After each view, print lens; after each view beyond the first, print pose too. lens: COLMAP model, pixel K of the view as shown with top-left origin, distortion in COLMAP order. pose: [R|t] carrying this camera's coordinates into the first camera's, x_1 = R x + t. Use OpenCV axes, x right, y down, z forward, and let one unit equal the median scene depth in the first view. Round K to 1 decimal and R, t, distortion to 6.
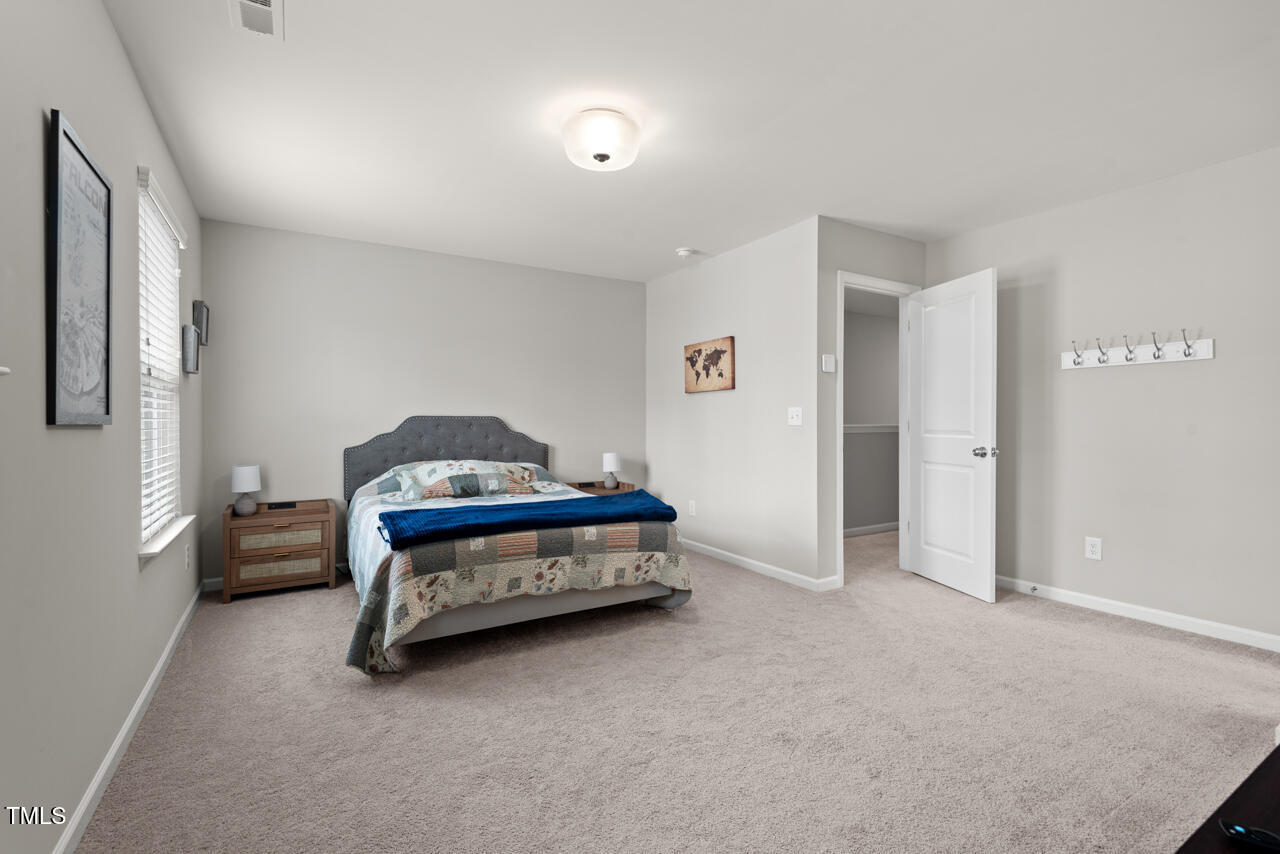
lens RADIAL K [[578.9, 0, 640.4], [0, 578.9, 423.7], [0, 0, 1]] dist [0.032755, -0.019239]
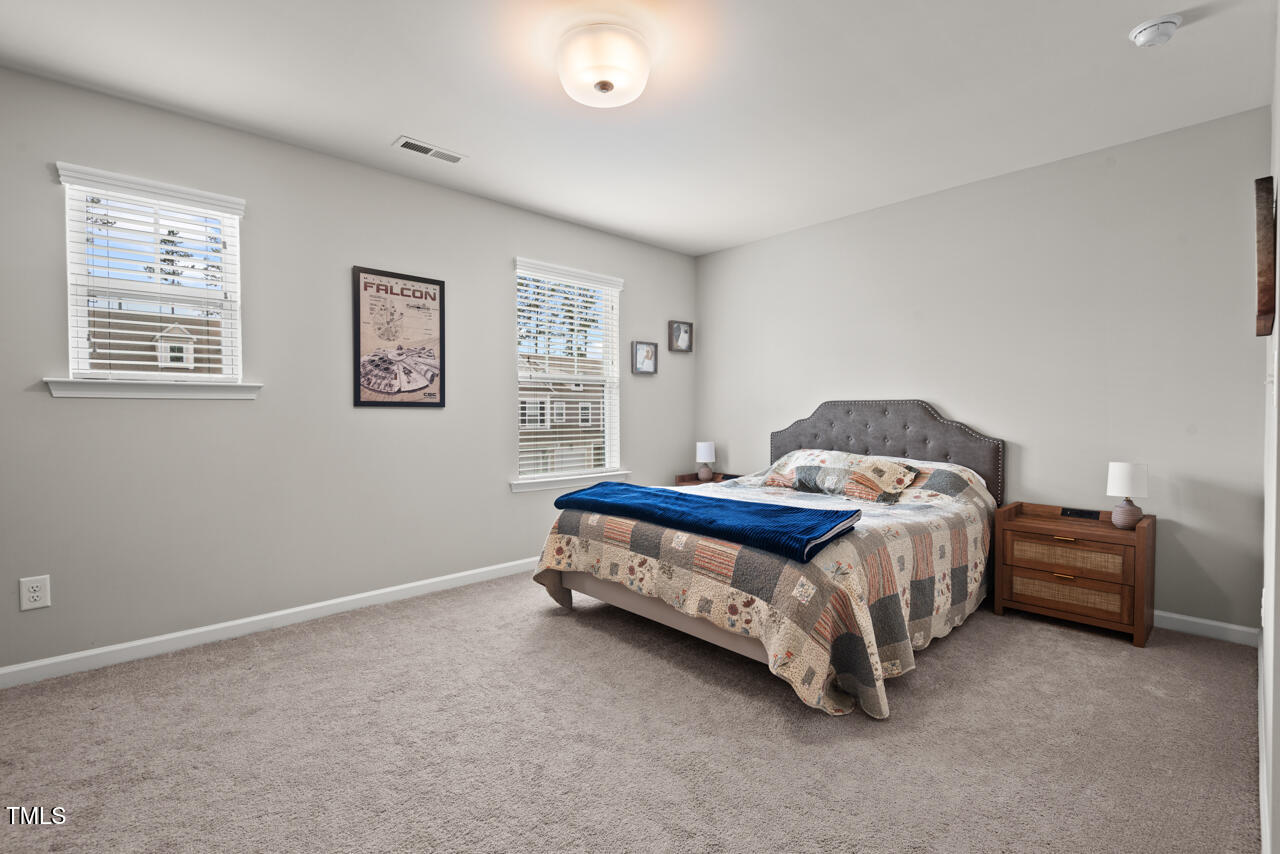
lens RADIAL K [[578.9, 0, 644.8], [0, 578.9, 425.7], [0, 0, 1]] dist [0.032755, -0.019239]
pose [[0.206774, 0.023032, -0.978118, 0.661772], [-0.005866, 0.999734, 0.022301, 0.010528], [0.978371, 0.001126, 0.206854, 0.752382]]
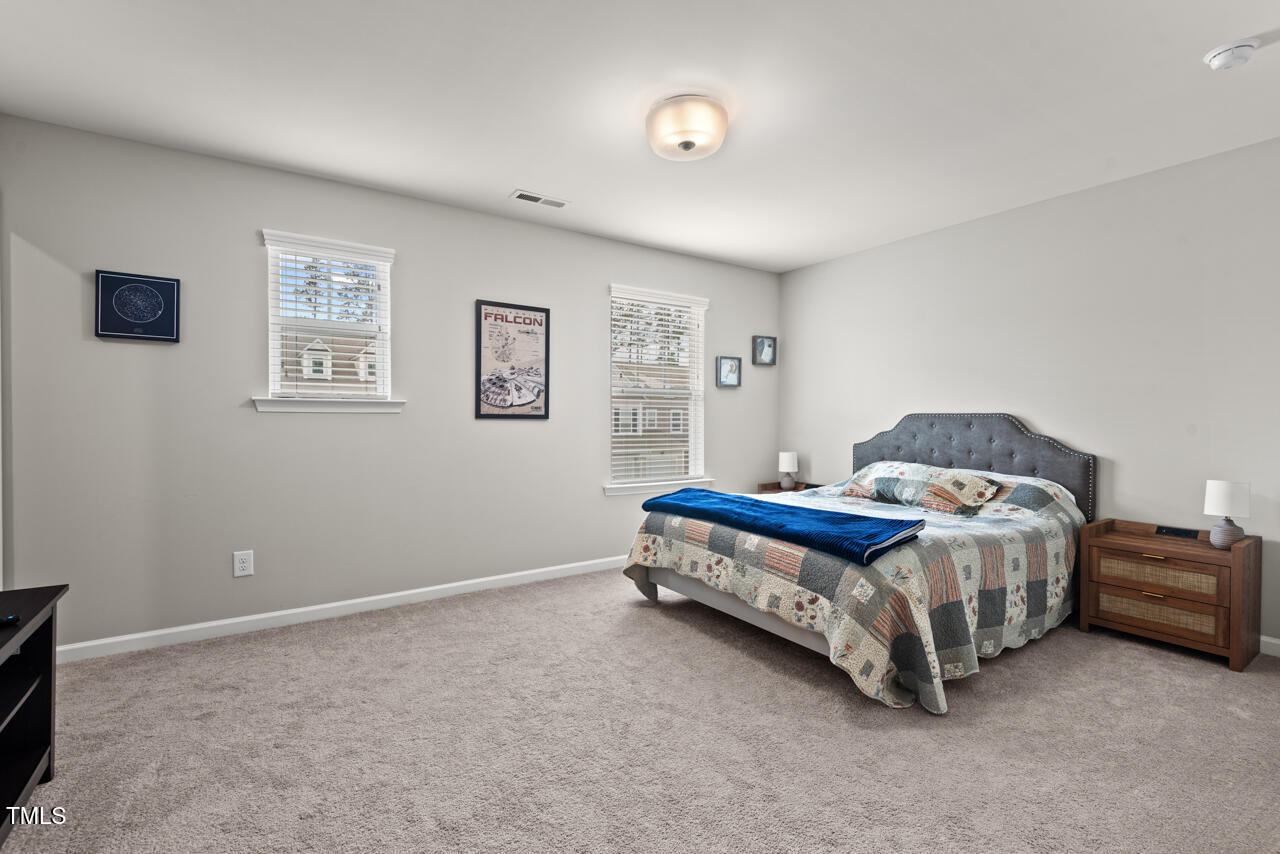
lens RADIAL K [[578.9, 0, 641.8], [0, 578.9, 425.2], [0, 0, 1]] dist [0.032755, -0.019239]
pose [[0.044563, 0.011351, -0.998942, 0.768019], [-0.010245, 0.999888, 0.010905, -0.000392], [0.998954, 0.009748, 0.044675, 0.754456]]
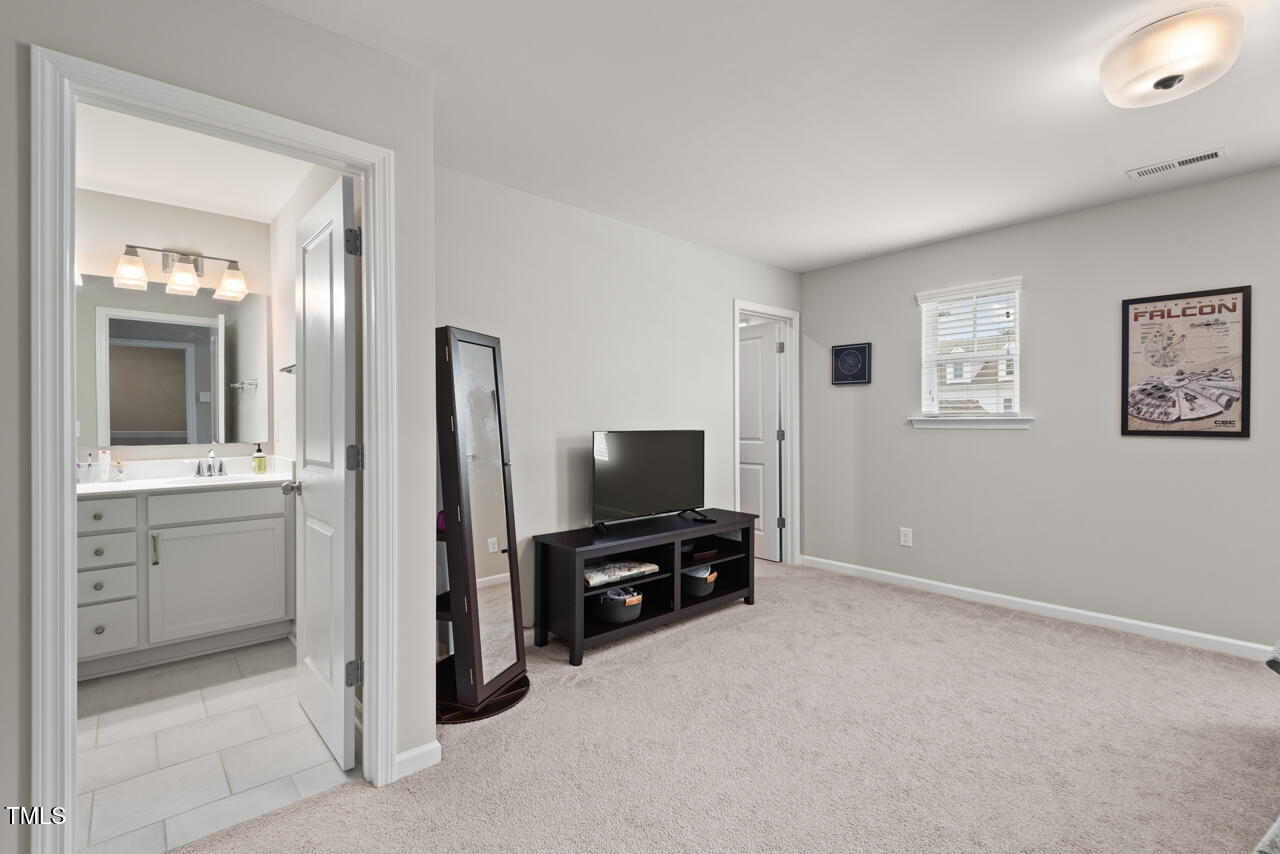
lens RADIAL K [[578.9, 0, 637.9], [0, 578.9, 422.5], [0, 0, 1]] dist [0.032755, -0.019239]
pose [[-0.985718, 0.006993, -0.168259, 0.600887], [0.004866, 0.999903, 0.013050, -0.039464], [0.168334, 0.012045, -0.985656, 1.373470]]
